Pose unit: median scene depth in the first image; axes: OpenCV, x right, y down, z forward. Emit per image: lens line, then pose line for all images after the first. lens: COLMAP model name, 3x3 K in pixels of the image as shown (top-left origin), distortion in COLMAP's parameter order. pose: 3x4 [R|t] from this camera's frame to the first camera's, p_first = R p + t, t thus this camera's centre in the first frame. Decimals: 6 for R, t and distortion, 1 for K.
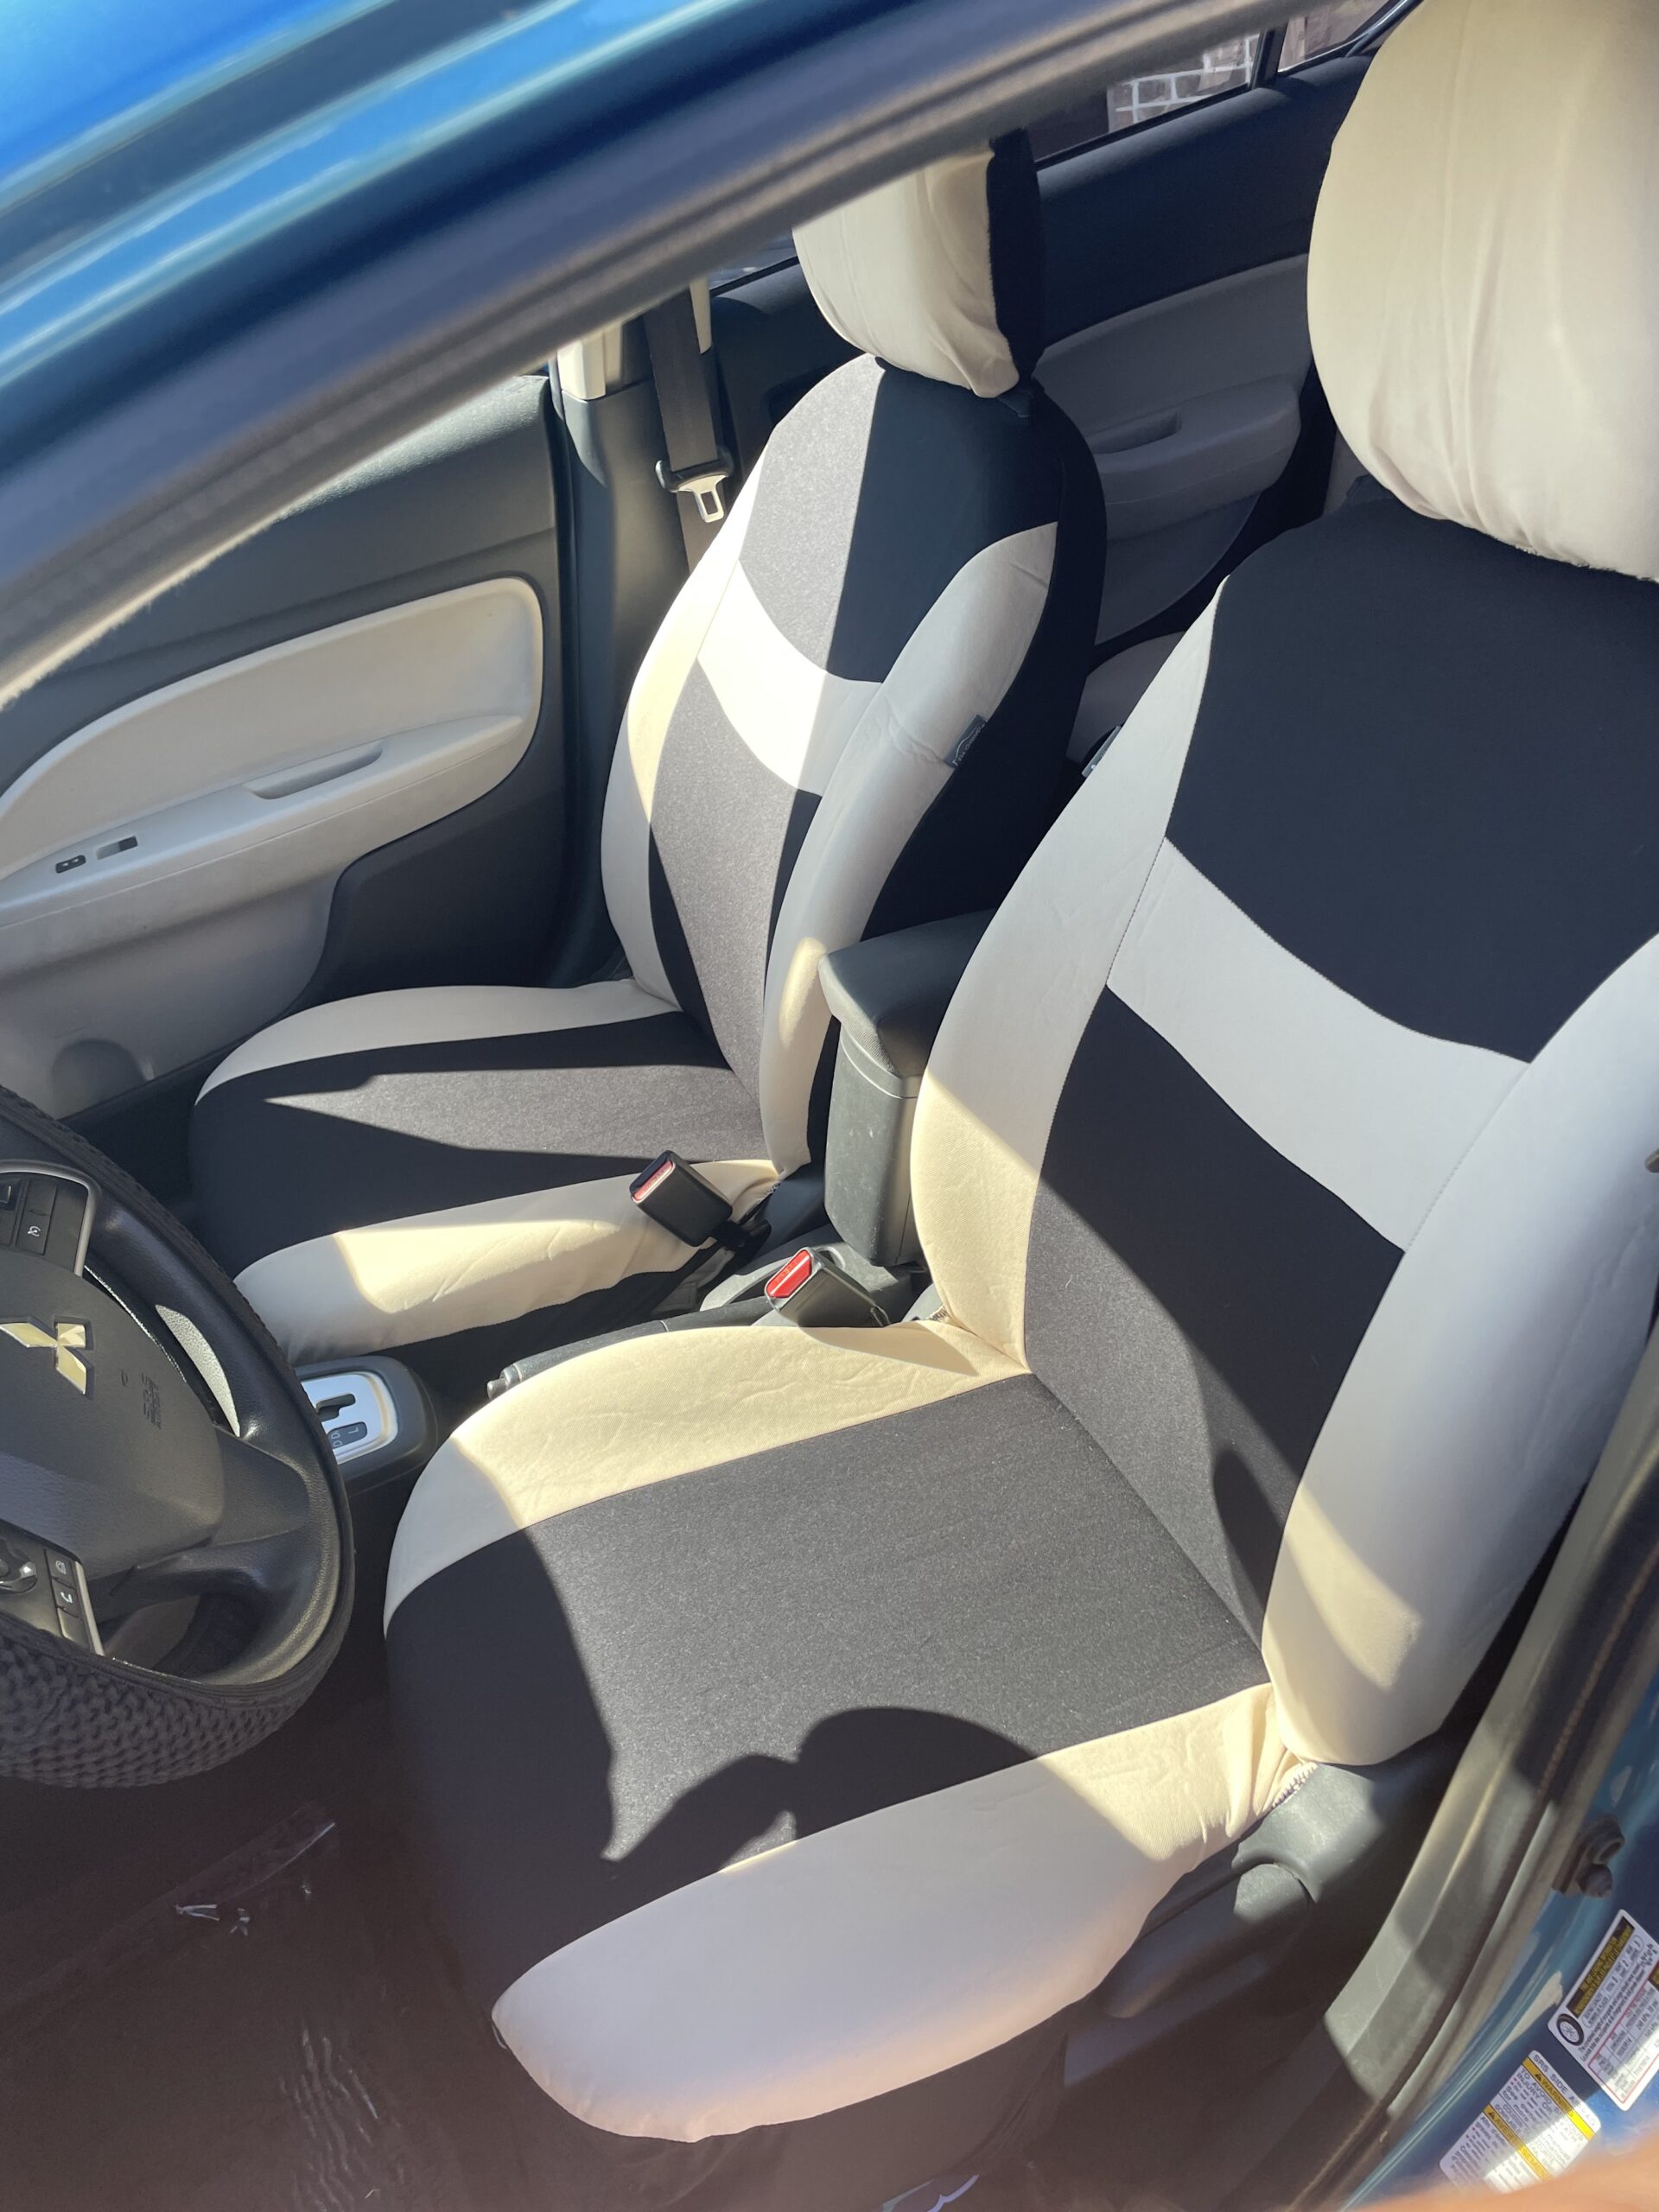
lens RADIAL K [[1662.9, 0, 814.5], [0, 1662.9, 1107.3], [0, 0, 1]] dist [0.092072, -0.111508]
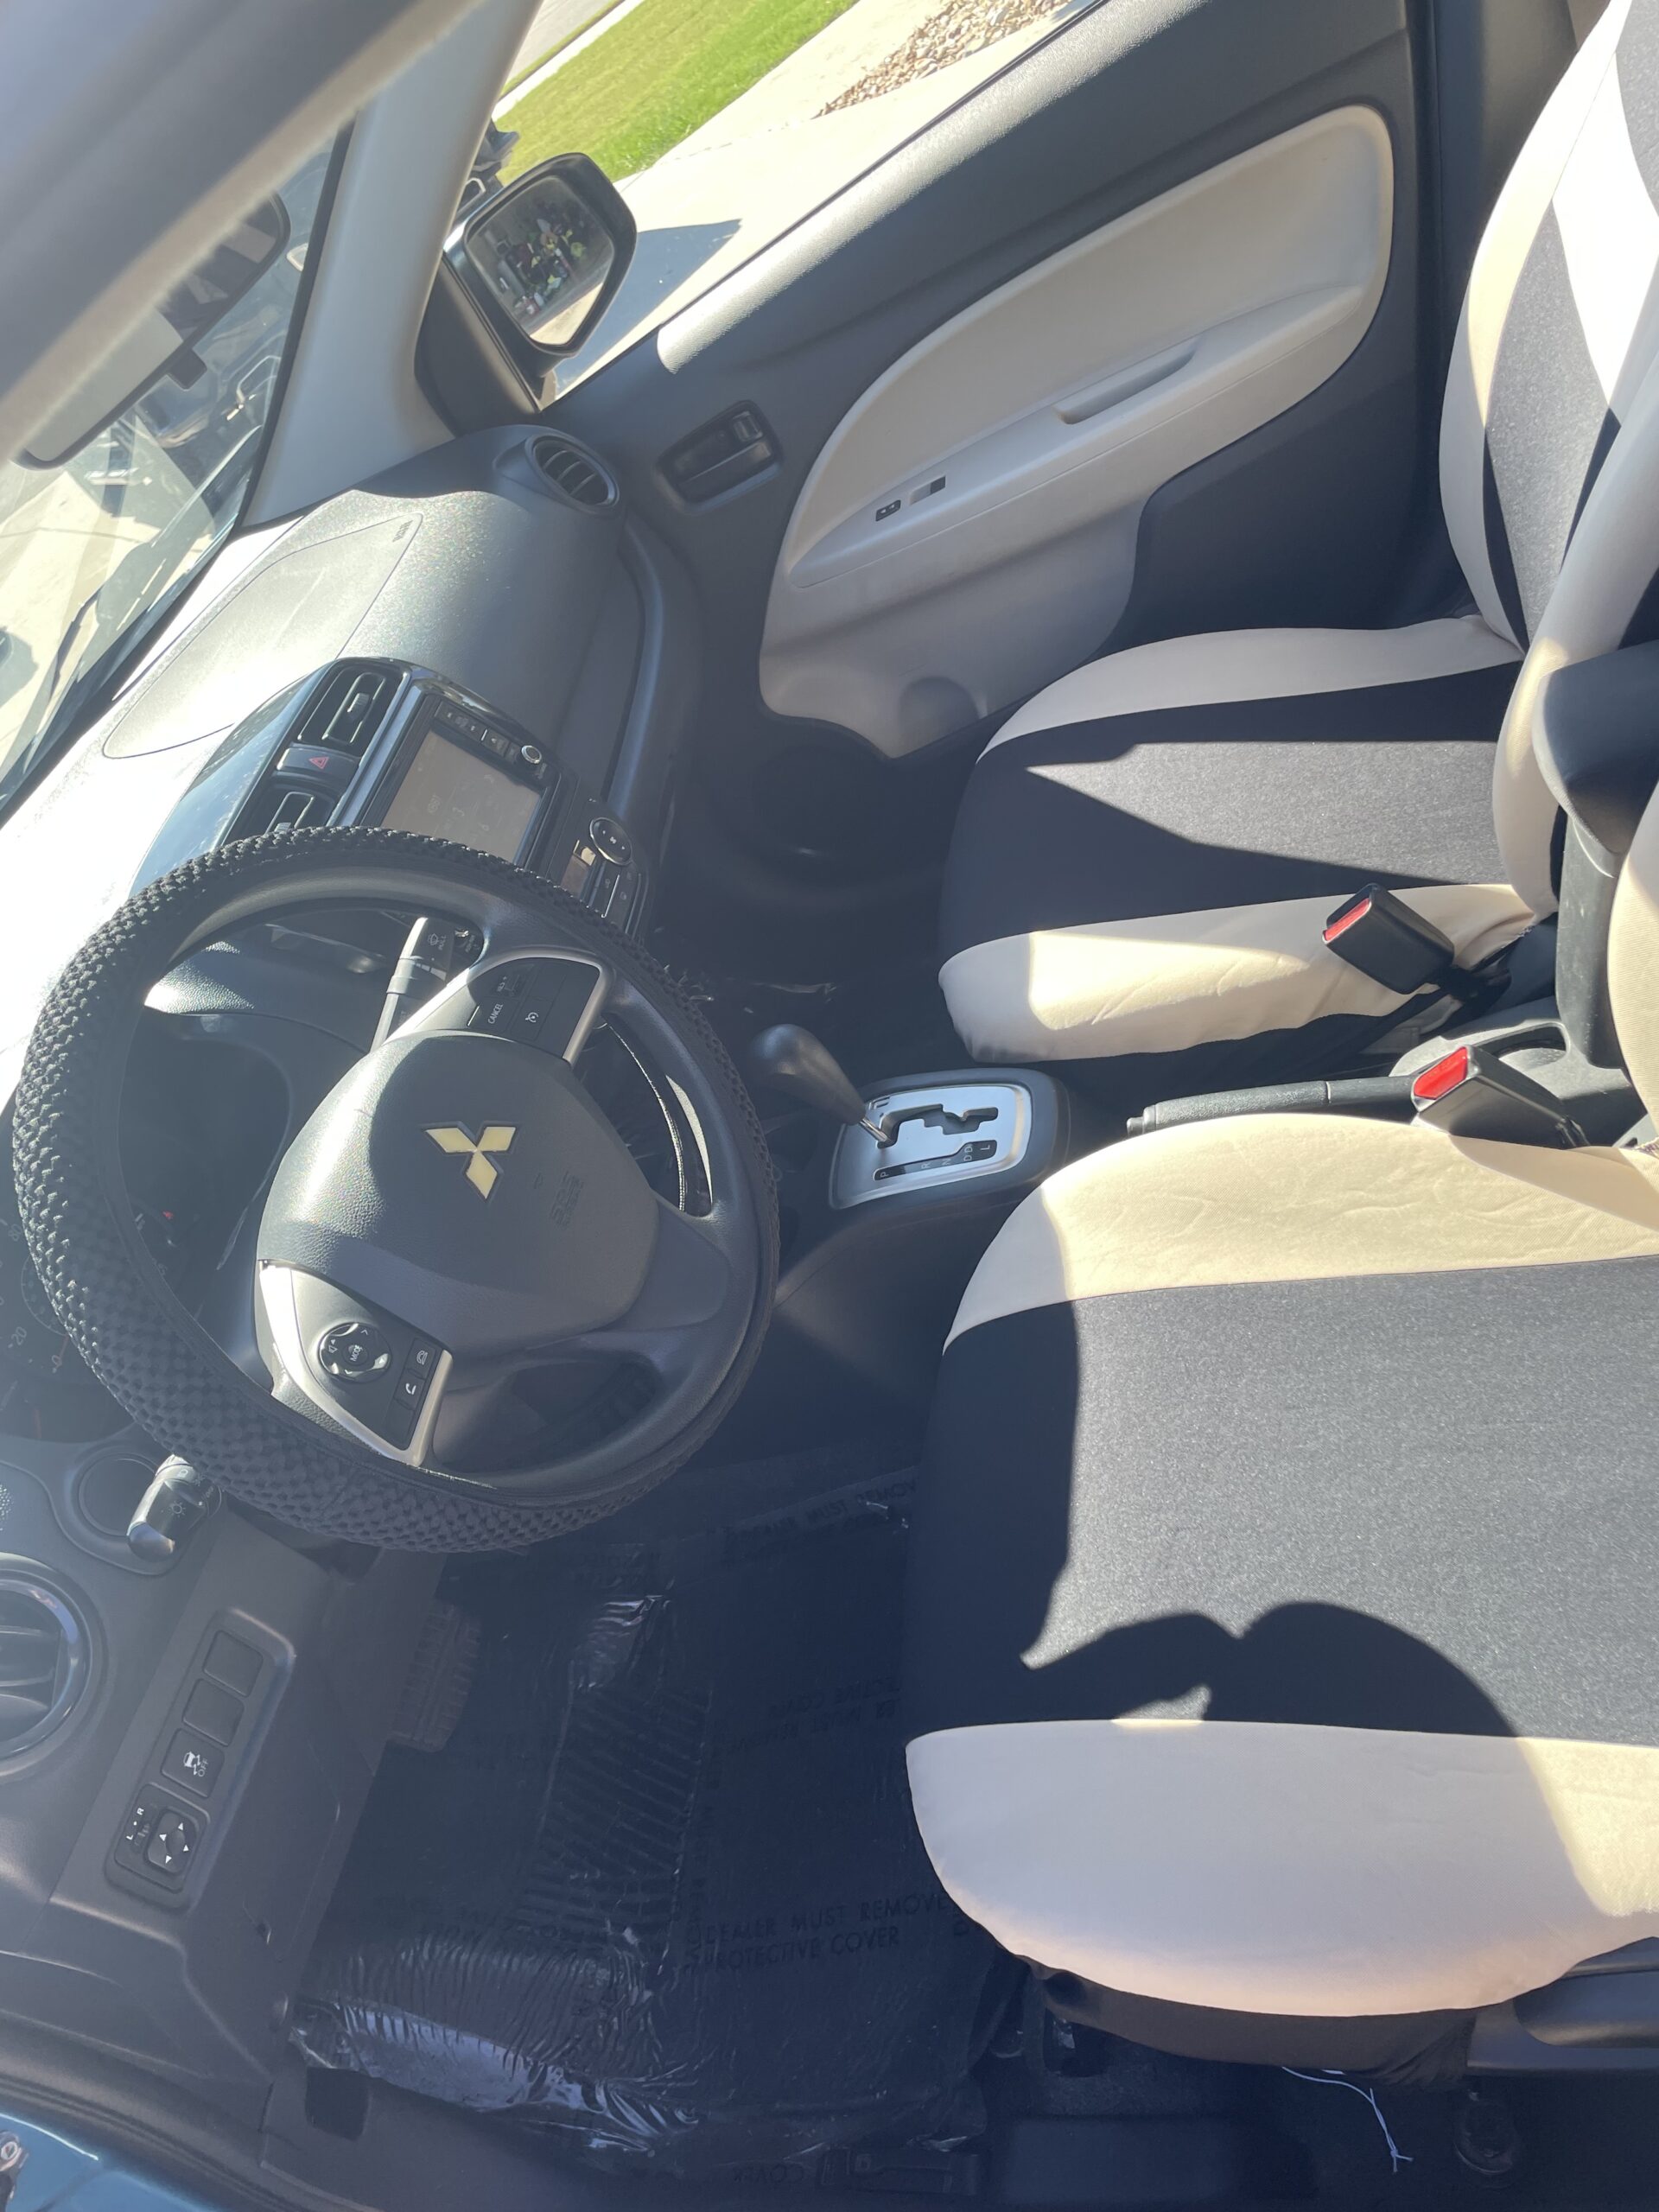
lens RADIAL K [[1662.9, 0, 816.2], [0, 1662.9, 1099.9], [0, 0, 1]] dist [0.092072, -0.111508]
pose [[0.793192, 0.179669, -0.581864, 0.213736], [-0.002476, 0.956430, 0.291952, -0.122974], [0.608967, -0.230133, 0.759077, 0.158279]]
